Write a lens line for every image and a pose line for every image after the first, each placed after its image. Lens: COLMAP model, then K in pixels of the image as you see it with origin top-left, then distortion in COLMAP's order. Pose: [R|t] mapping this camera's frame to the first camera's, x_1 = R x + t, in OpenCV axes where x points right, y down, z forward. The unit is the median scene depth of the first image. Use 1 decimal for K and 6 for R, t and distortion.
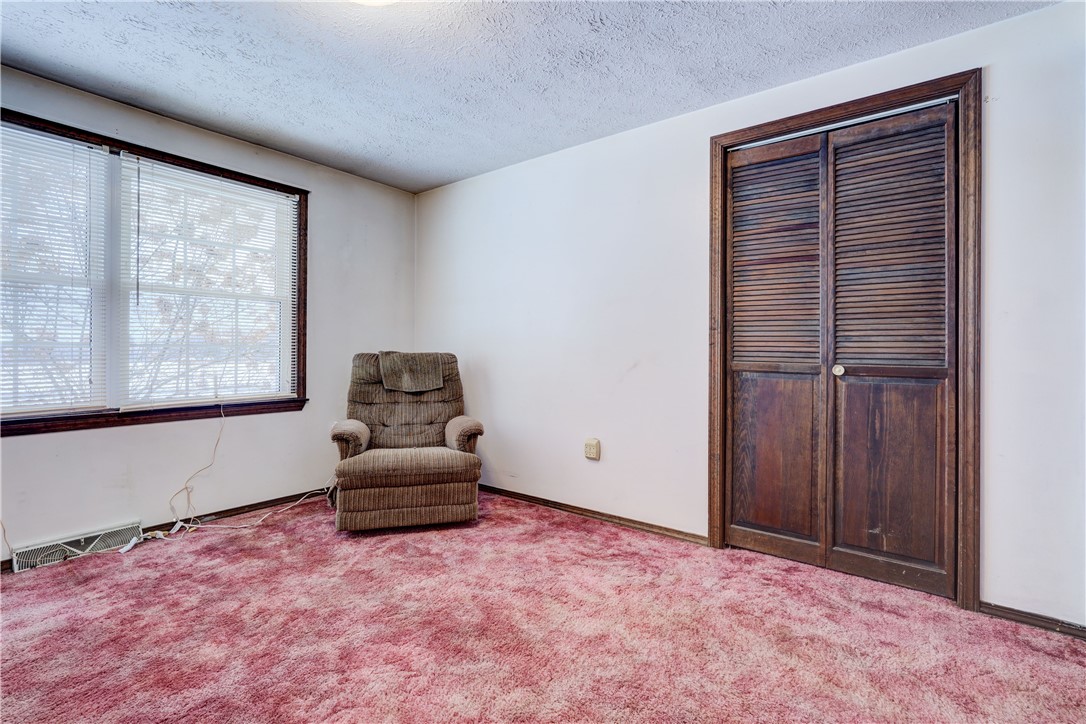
lens RADIAL K [[489.0, 0, 541.3], [0, 489.0, 345.4], [0, 0, 1]] dist [-0.015100, 0.007824]
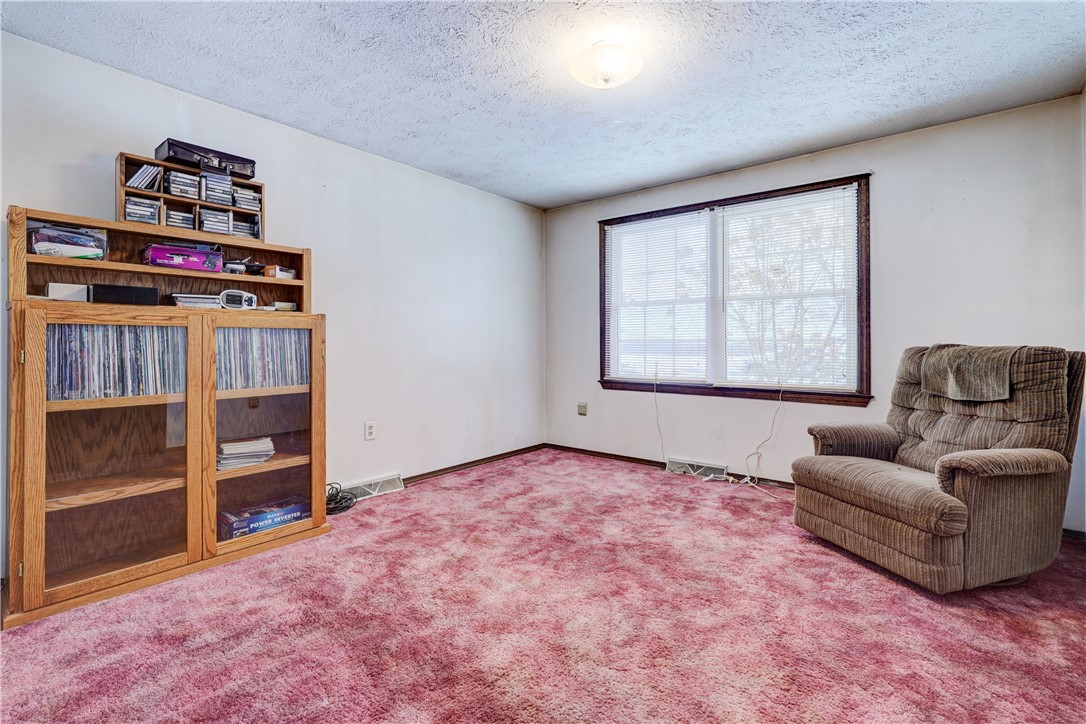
lens RADIAL K [[489.0, 0, 541.3], [0, 489.0, 345.4], [0, 0, 1]] dist [-0.015100, 0.007824]
pose [[-0.023213, -0.003151, -0.999726, 0.571585], [0.010512, 0.999939, -0.003396, 0.012069], [0.999675, -0.010588, -0.023179, 0.487876]]
